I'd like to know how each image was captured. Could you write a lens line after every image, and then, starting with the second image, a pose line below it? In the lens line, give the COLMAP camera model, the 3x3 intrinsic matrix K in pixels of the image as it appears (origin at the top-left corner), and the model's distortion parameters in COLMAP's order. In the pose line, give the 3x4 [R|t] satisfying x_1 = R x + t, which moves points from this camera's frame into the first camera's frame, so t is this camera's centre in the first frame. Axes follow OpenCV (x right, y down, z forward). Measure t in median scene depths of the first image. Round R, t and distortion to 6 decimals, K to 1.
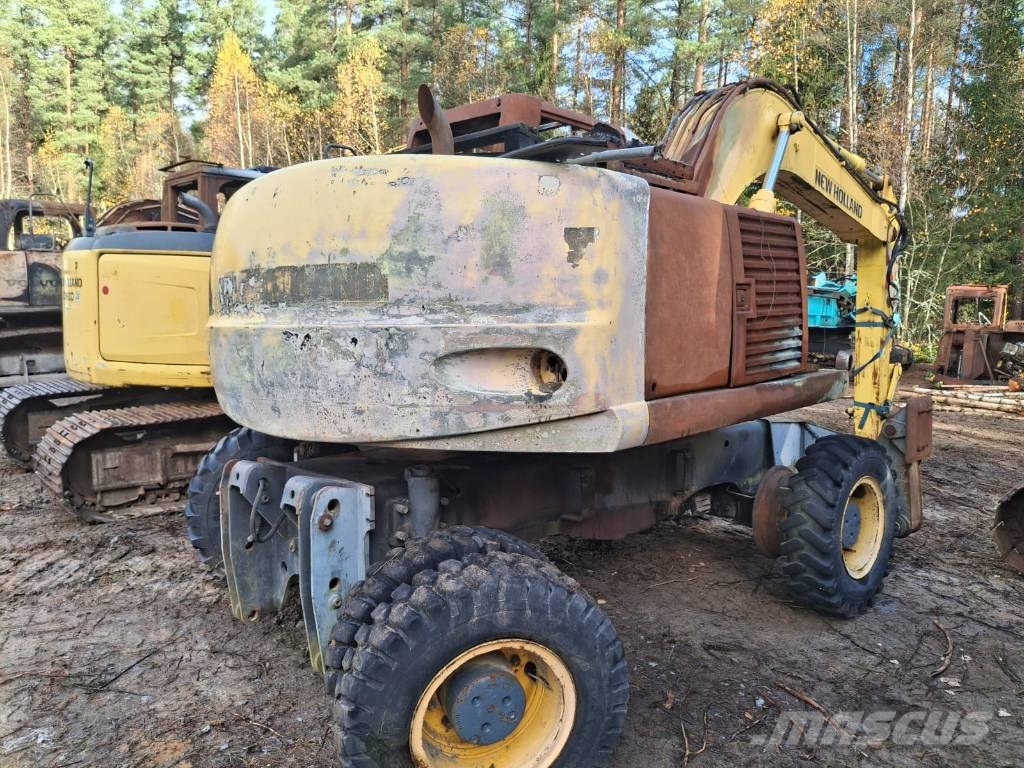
lens RADIAL K [[764.0, 0, 512.0], [0, 764.0, 384.0], [0, 0, 1]] dist [-0.004940, -0.006830]
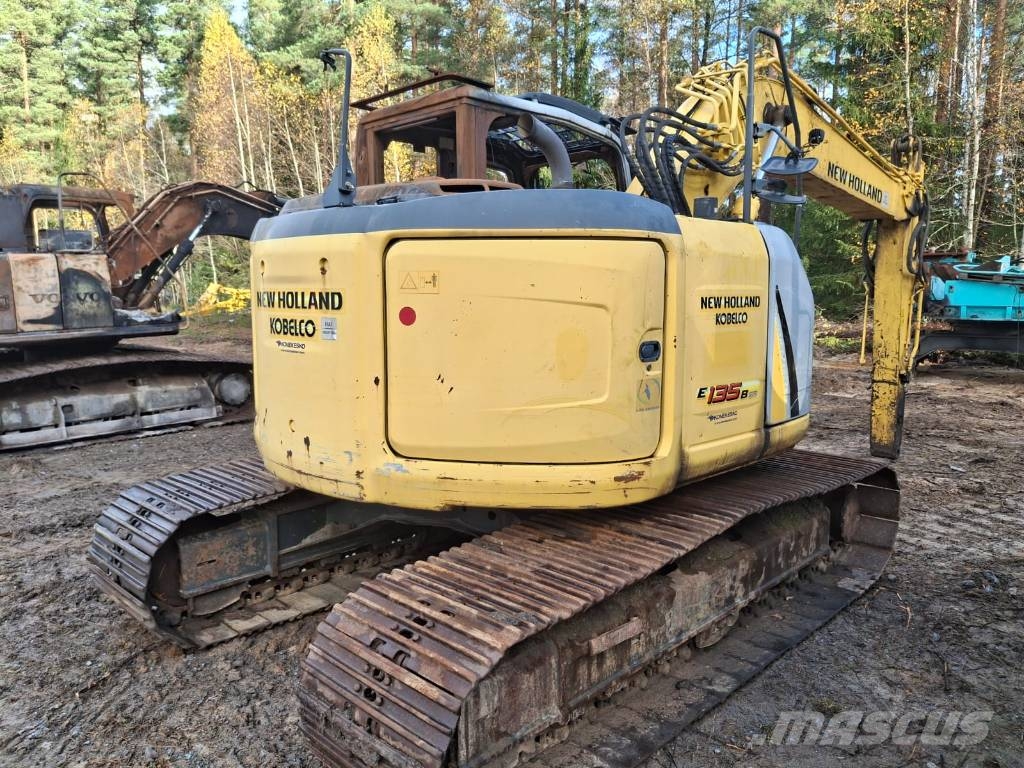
lens RADIAL K [[764.0, 0, 512.0], [0, 764.0, 384.0], [0, 0, 1]] dist [-0.004940, -0.006830]
pose [[0.998179, -0.037723, 0.047066, -0.090868], [0.037434, 0.999274, 0.007012, -0.014898], [-0.047296, -0.005237, 0.998867, 0.096168]]
